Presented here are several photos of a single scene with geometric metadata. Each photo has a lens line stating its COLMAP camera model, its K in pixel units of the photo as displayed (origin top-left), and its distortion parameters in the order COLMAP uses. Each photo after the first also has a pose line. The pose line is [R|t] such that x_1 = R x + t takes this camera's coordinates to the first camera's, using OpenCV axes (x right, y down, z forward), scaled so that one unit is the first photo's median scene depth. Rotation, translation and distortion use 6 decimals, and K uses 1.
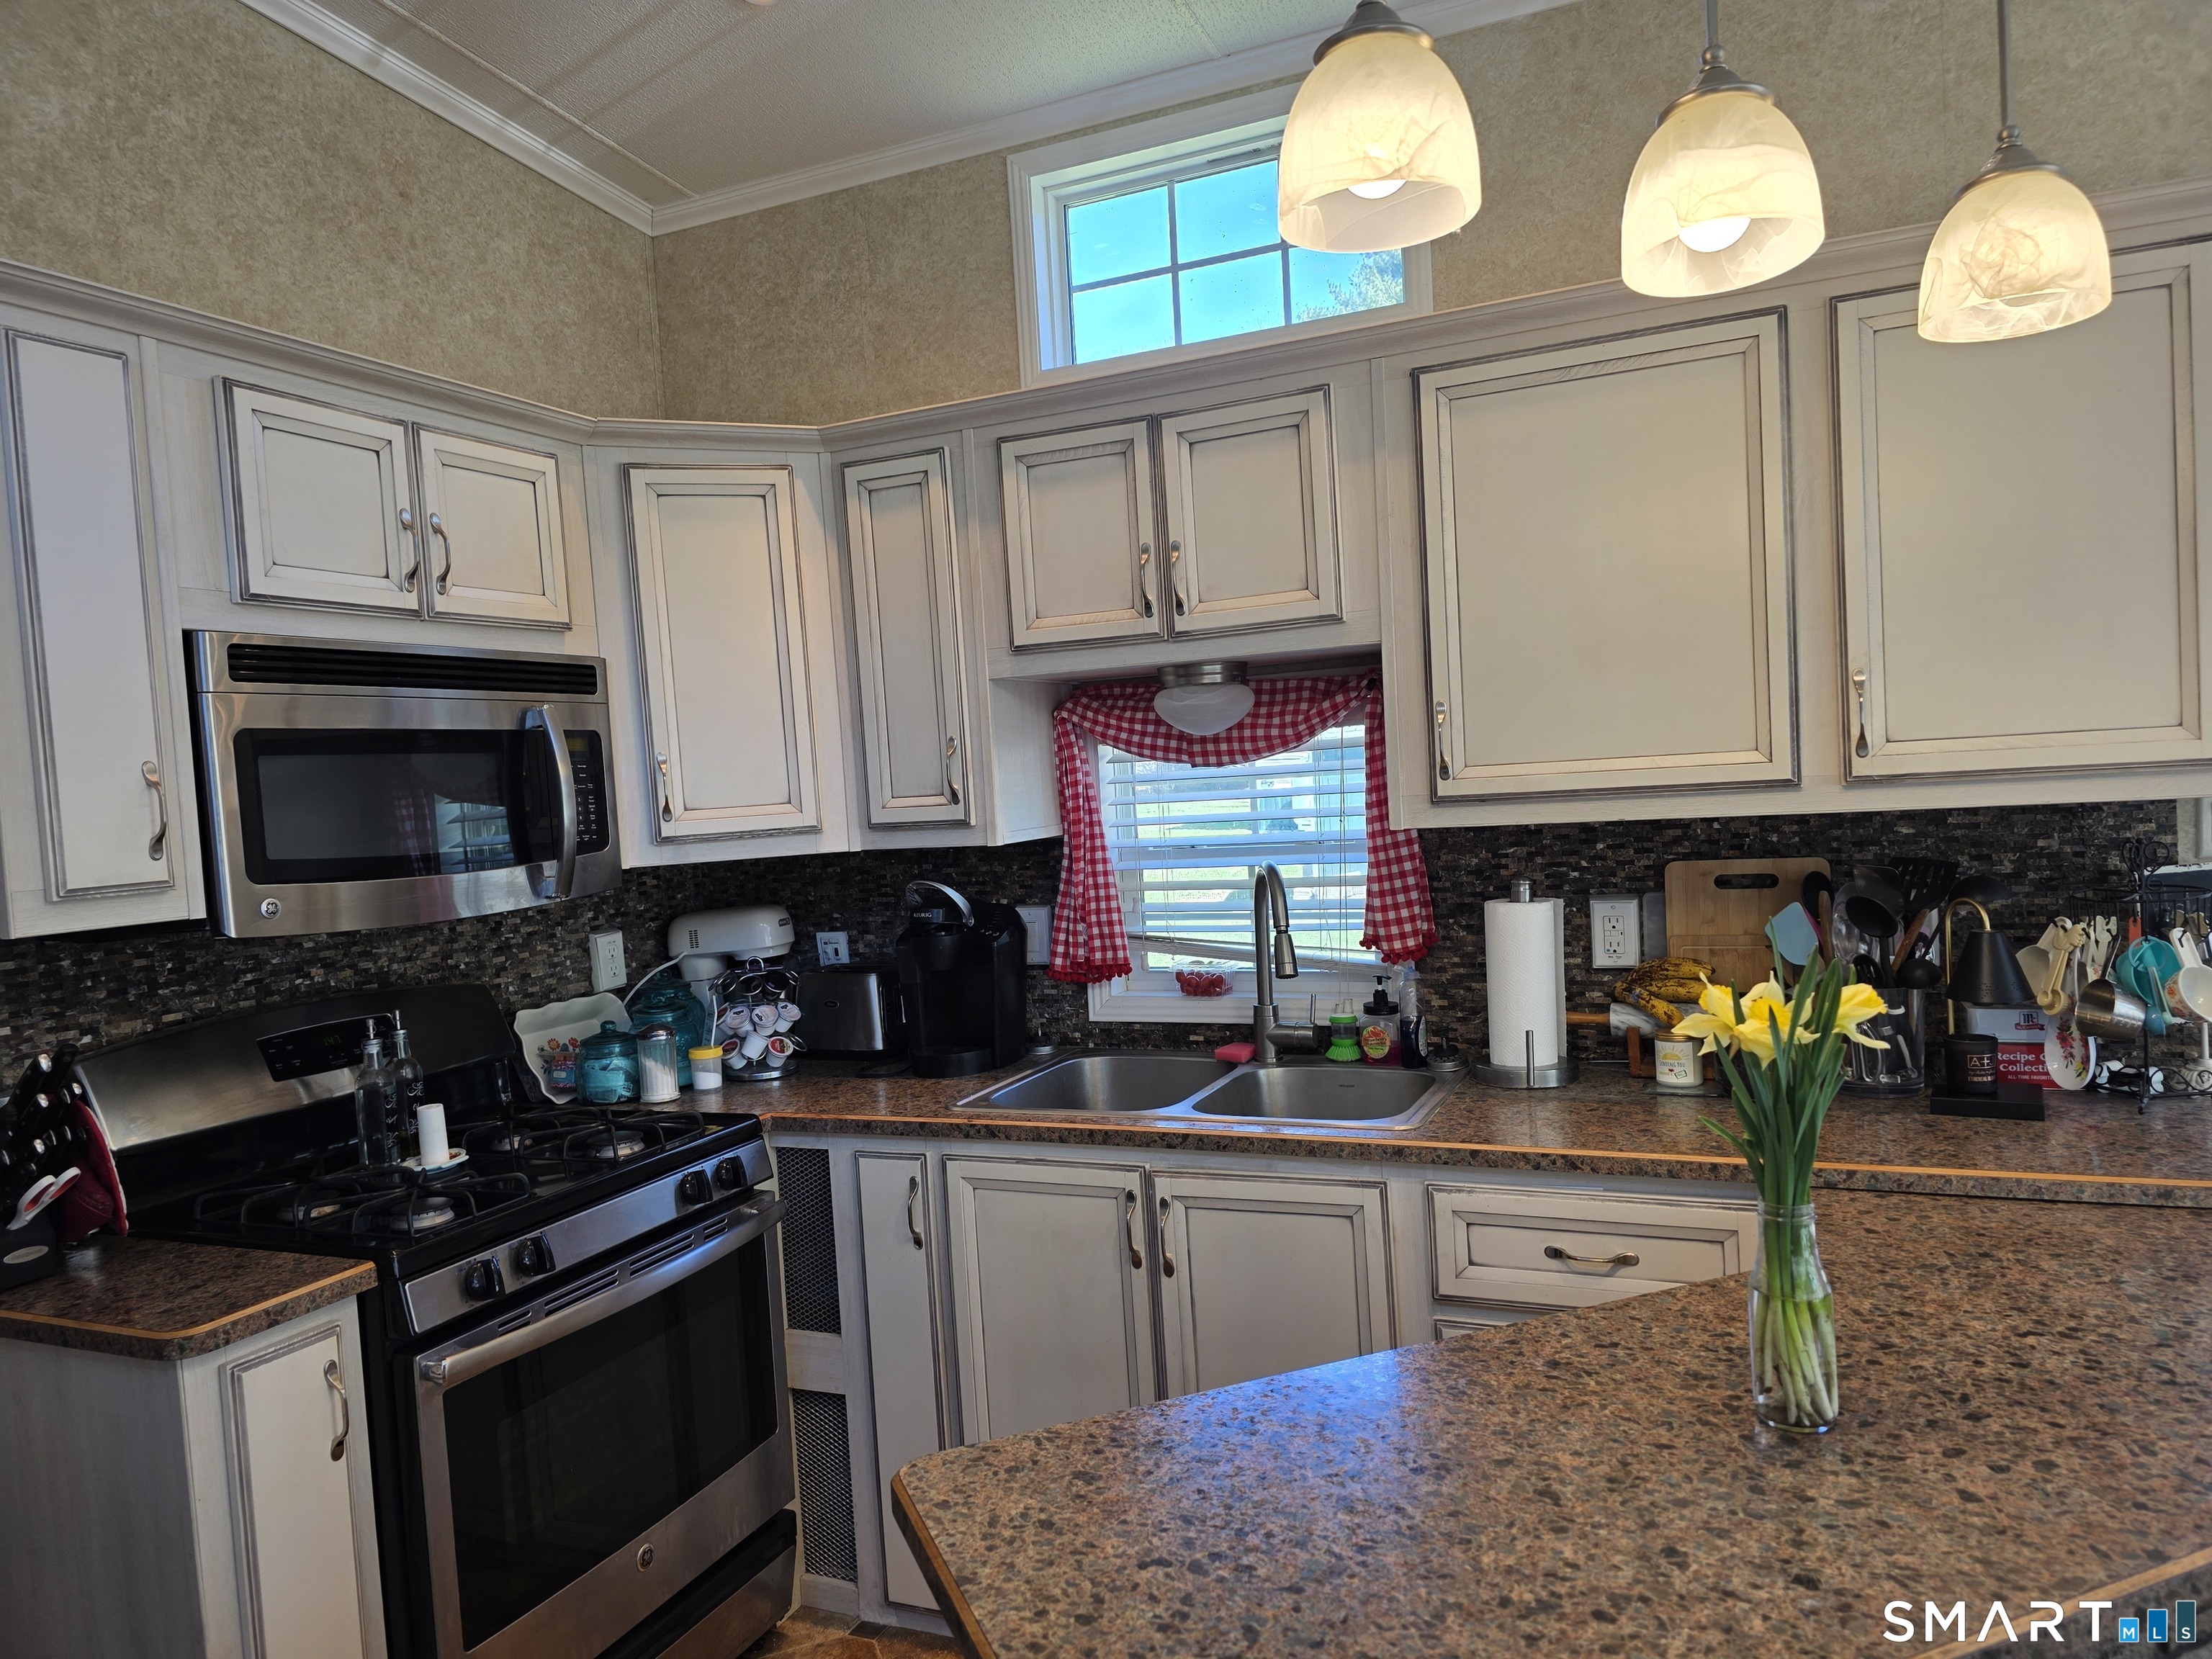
lens RADIAL K [[1479.9, 0, 1108.8], [0, 1479.9, 852.8], [0, 0, 1]] dist [0.062792, -0.058872]
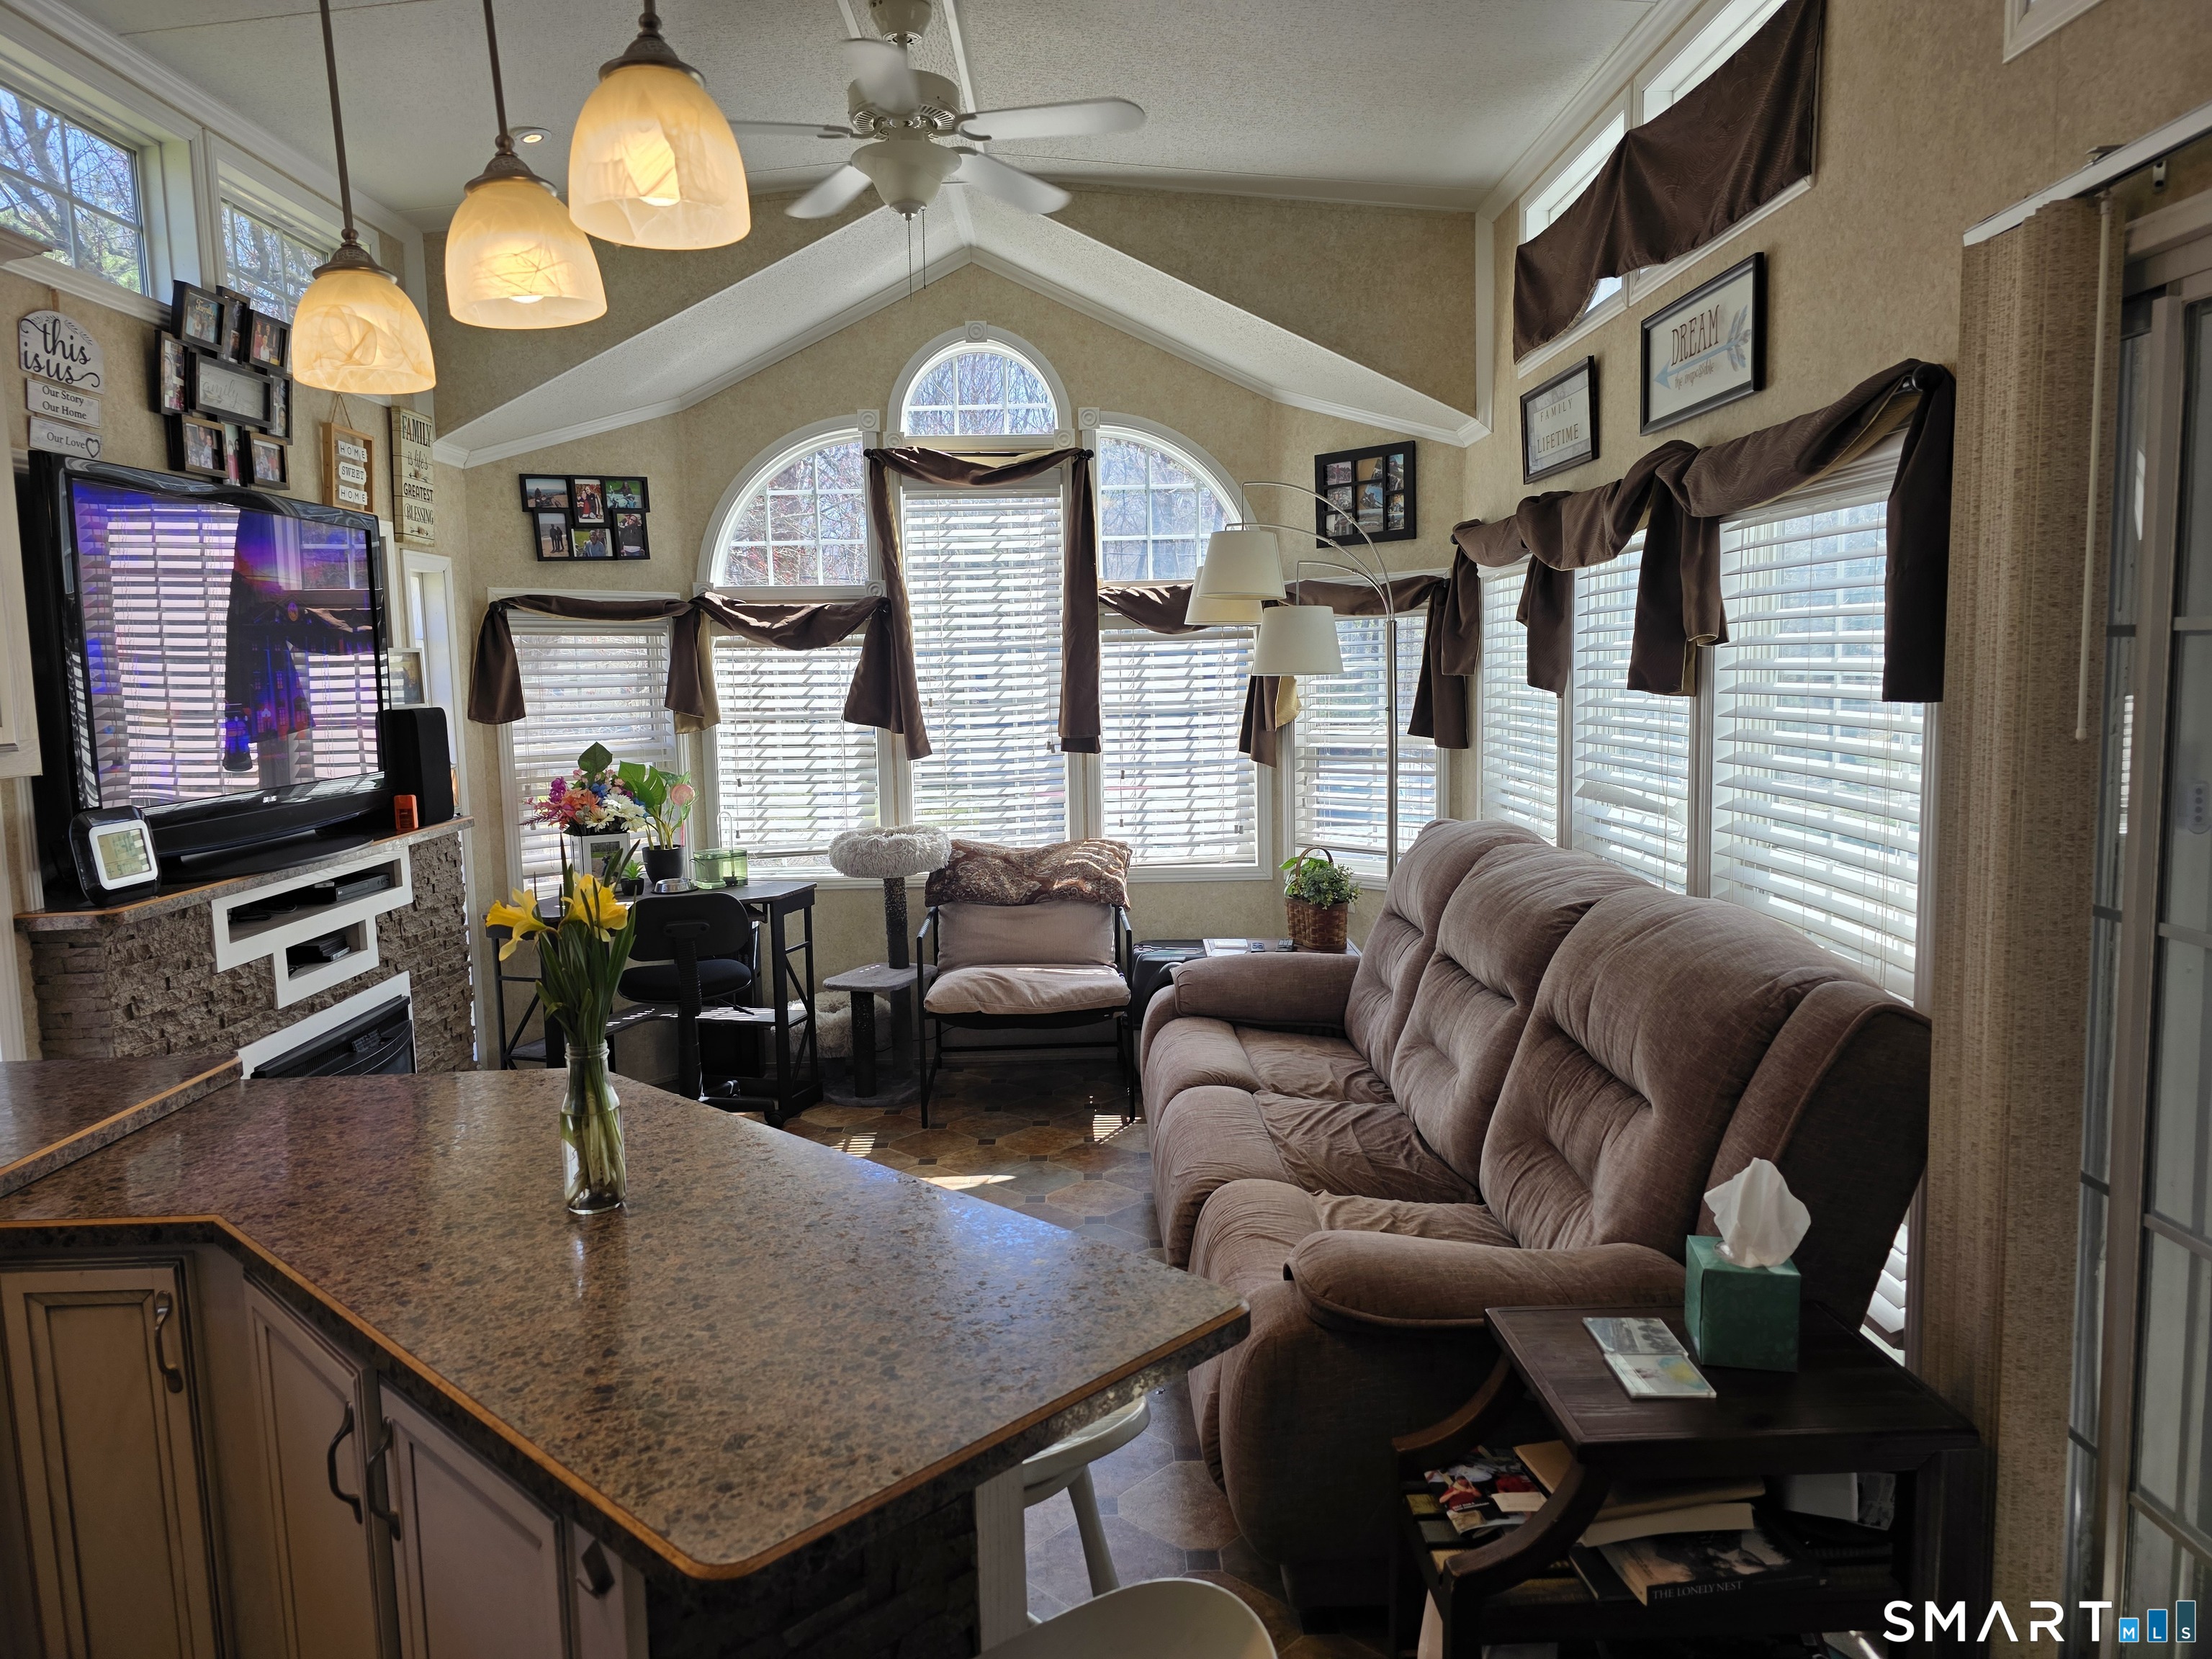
lens RADIAL K [[1479.9, 0, 1090.2], [0, 1479.9, 825.1], [0, 0, 1]] dist [0.062792, -0.058872]
pose [[-0.408125, -0.030795, 0.912406, -0.467986], [0.097217, 0.992282, 0.076976, -0.008635], [-0.907735, 0.120117, -0.401982, 0.556243]]
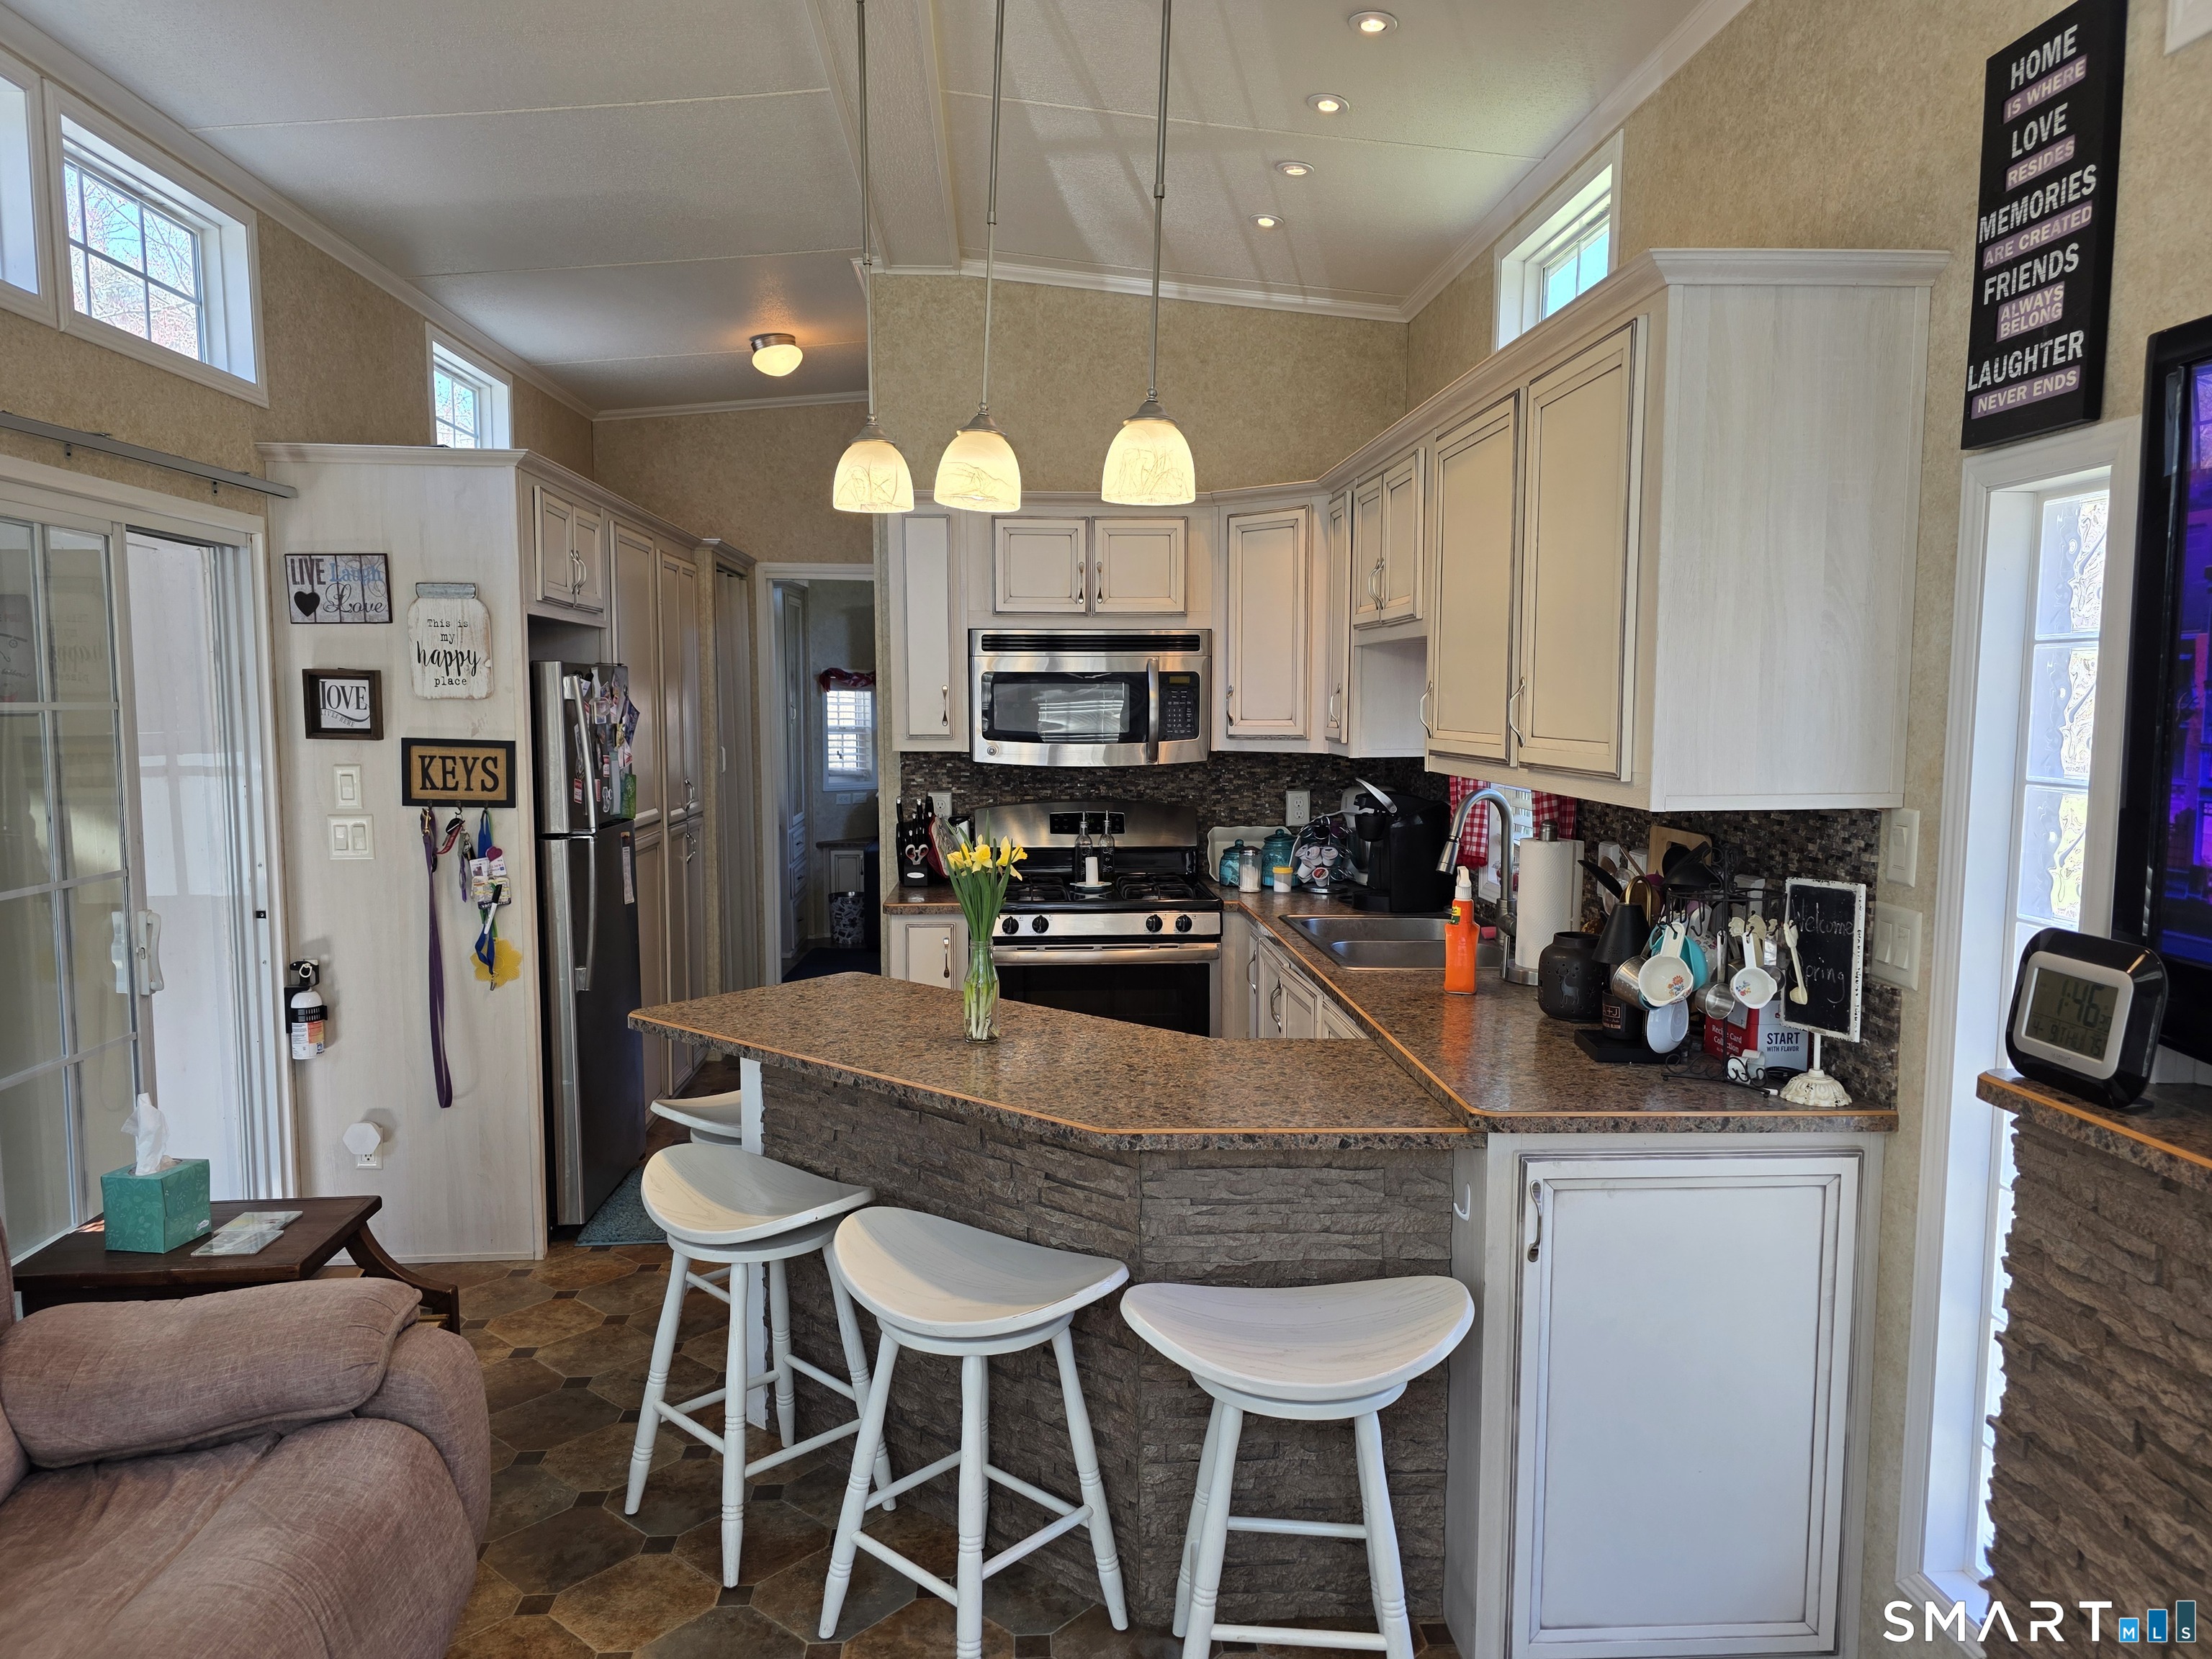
lens RADIAL K [[1479.9, 0, 1102.9], [0, 1479.9, 855.1], [0, 0, 1]] dist [0.062792, -0.058872]
pose [[0.462440, 0.153310, -0.873296, 1.204667], [-0.072877, 0.988177, 0.134887, -0.097295], [0.883651, 0.001266, 0.468145, 0.075458]]
